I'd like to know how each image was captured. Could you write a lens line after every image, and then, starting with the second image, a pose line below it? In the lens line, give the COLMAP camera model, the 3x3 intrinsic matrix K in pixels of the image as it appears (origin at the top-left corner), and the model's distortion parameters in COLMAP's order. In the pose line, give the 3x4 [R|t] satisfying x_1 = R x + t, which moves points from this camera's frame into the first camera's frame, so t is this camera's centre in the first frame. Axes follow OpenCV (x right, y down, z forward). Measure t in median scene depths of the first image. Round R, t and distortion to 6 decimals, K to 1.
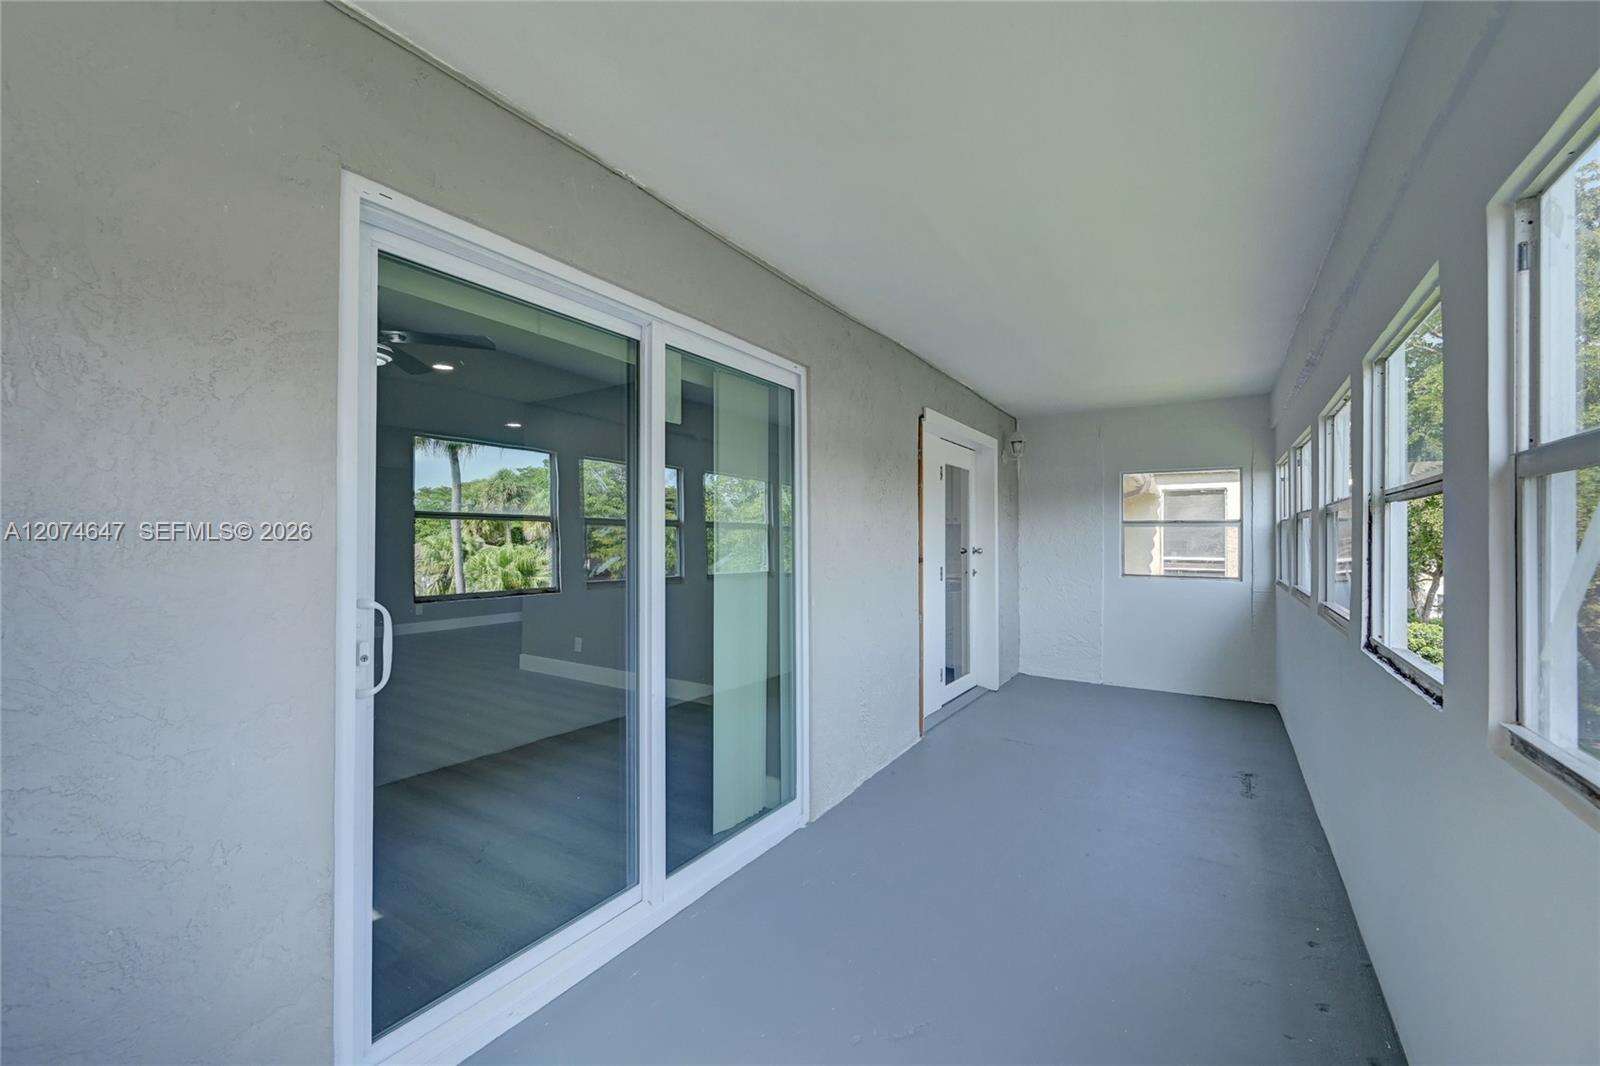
lens RADIAL K [[626.9, 0, 787.2], [0, 626.9, 531.3], [0, 0, 1]] dist [-0.005501, 0.000048]
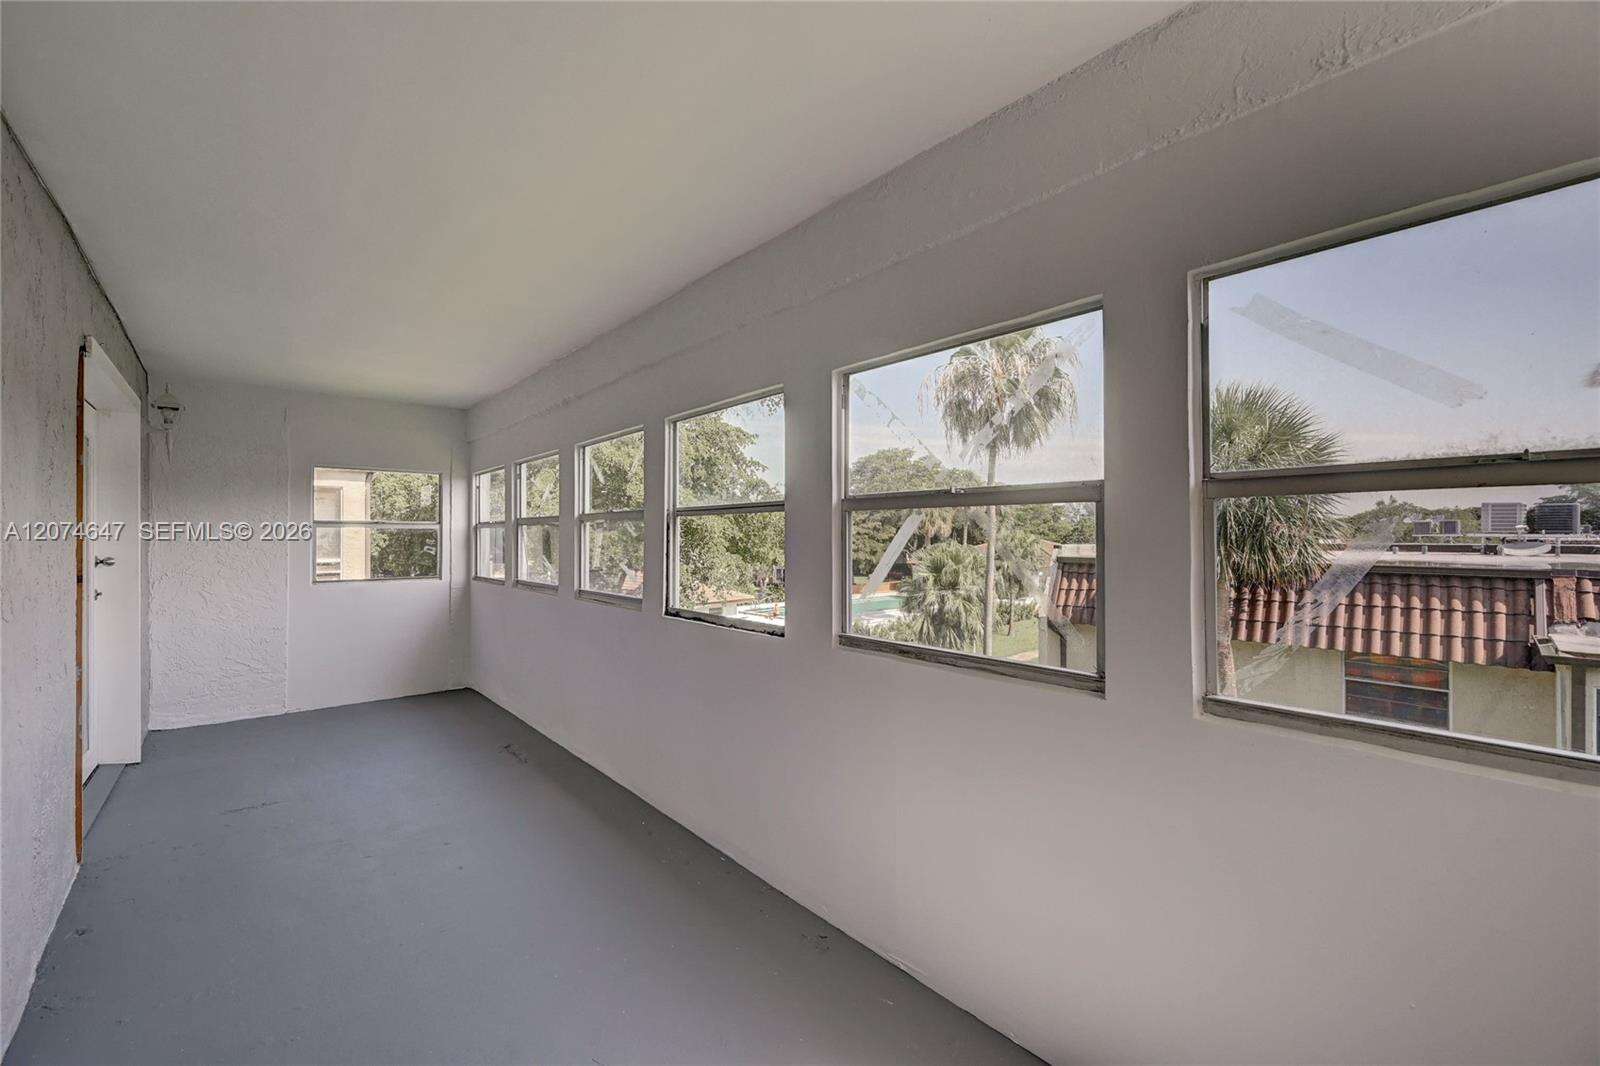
lens RADIAL K [[645.8, 0, 794.6], [0, 645.8, 537.3], [0, 0, 1]] dist [0.003572, 0.000319]
pose [[0.275957, -0.004964, 0.961157, -0.174345], [-0.005804, 0.999960, 0.006830, -0.003877], [-0.961152, -0.007464, 0.275917, 0.117548]]
